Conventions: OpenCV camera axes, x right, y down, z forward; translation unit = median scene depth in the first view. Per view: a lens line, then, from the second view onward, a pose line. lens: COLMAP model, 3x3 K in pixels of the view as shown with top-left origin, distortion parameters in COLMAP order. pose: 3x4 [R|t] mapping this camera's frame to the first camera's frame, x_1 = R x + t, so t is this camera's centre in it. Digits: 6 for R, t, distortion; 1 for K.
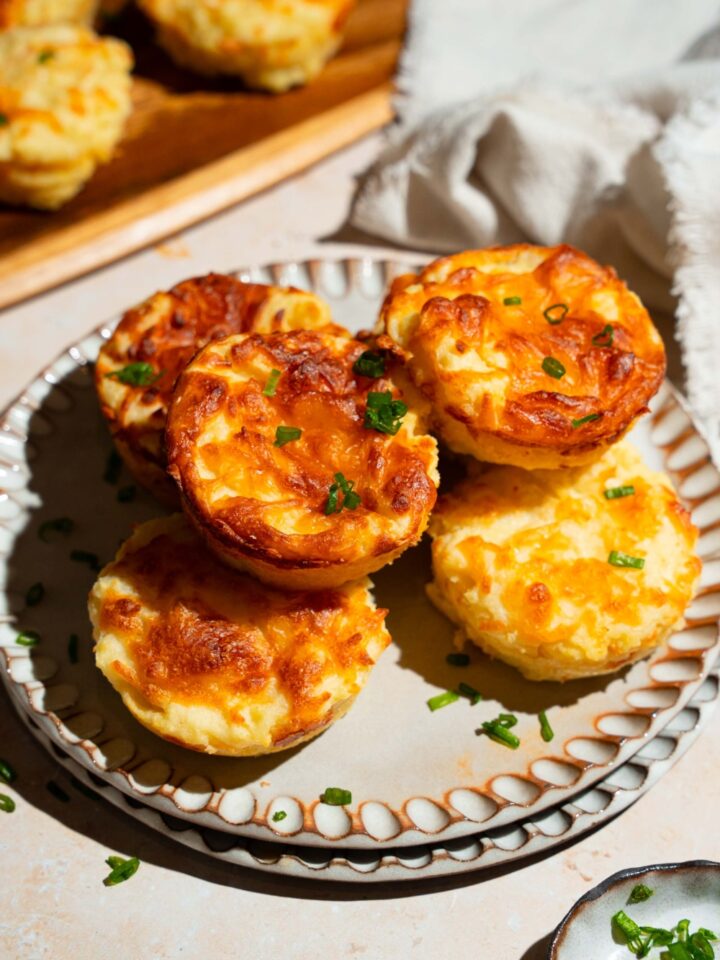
lens RADIAL K [[751.0, 0, 360.0], [0, 751.0, 480.0], [0, 0, 1]] dist [-0.005129, 0.006396]
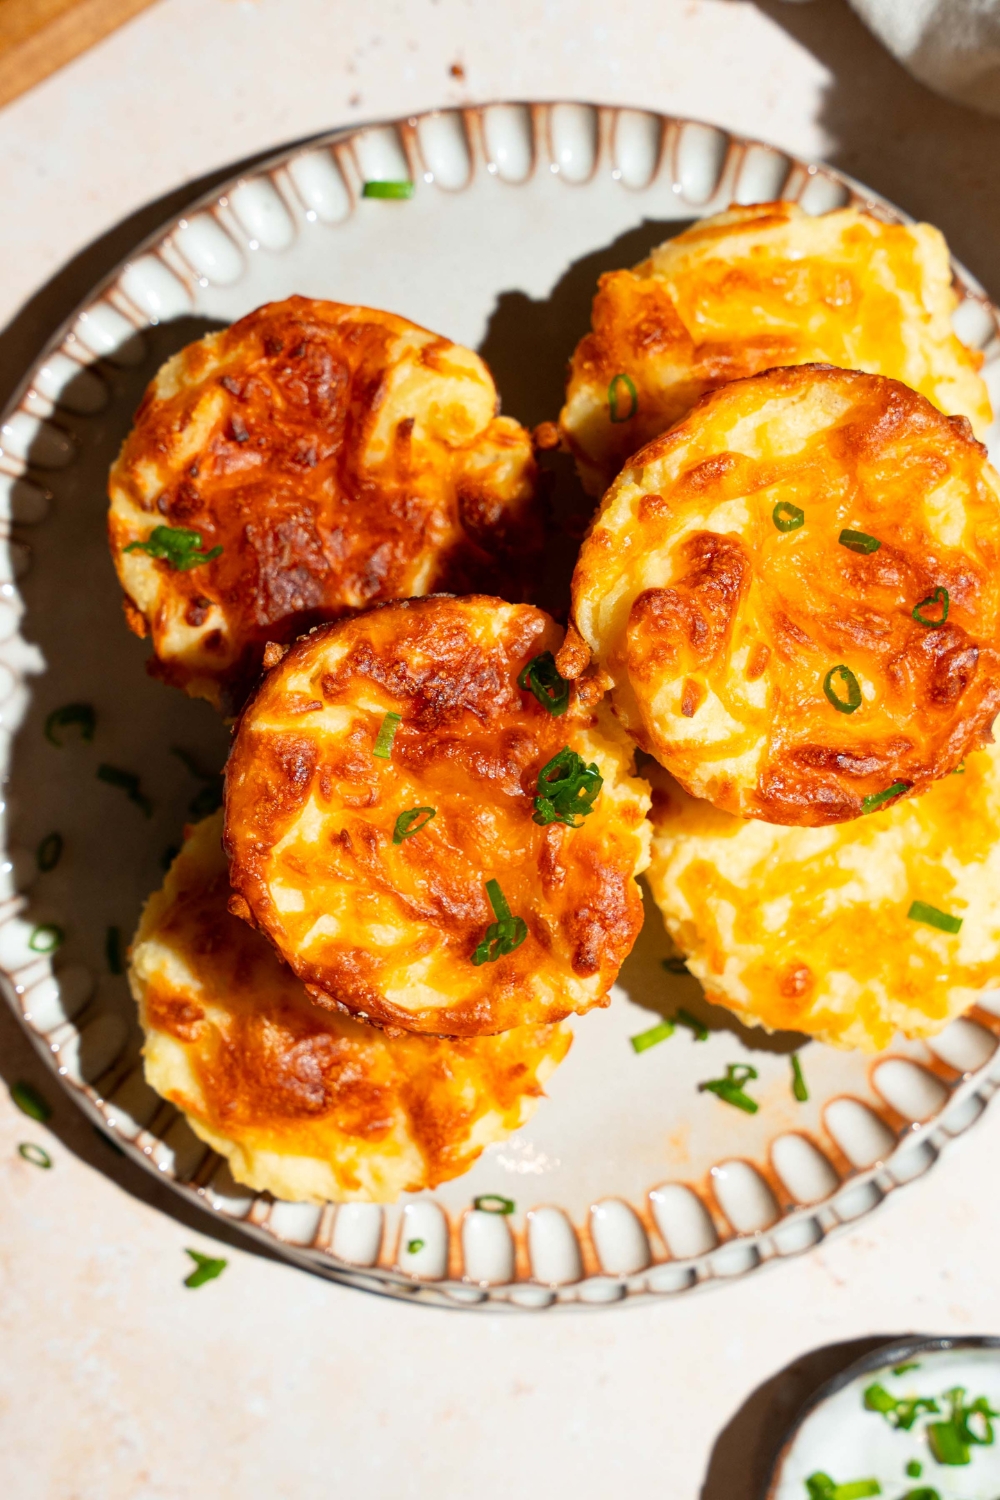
lens RADIAL K [[1168.6, 0, 524.3], [0, 1168.6, 752.1], [0, 0, 1]] dist [-0.006967, -0.004604]
pose [[0.999719, 0.012329, -0.020228, 0.015641], [-0.006392, 0.962613, 0.270806, -0.348834], [0.022811, -0.270600, 0.962421, 0.052590]]
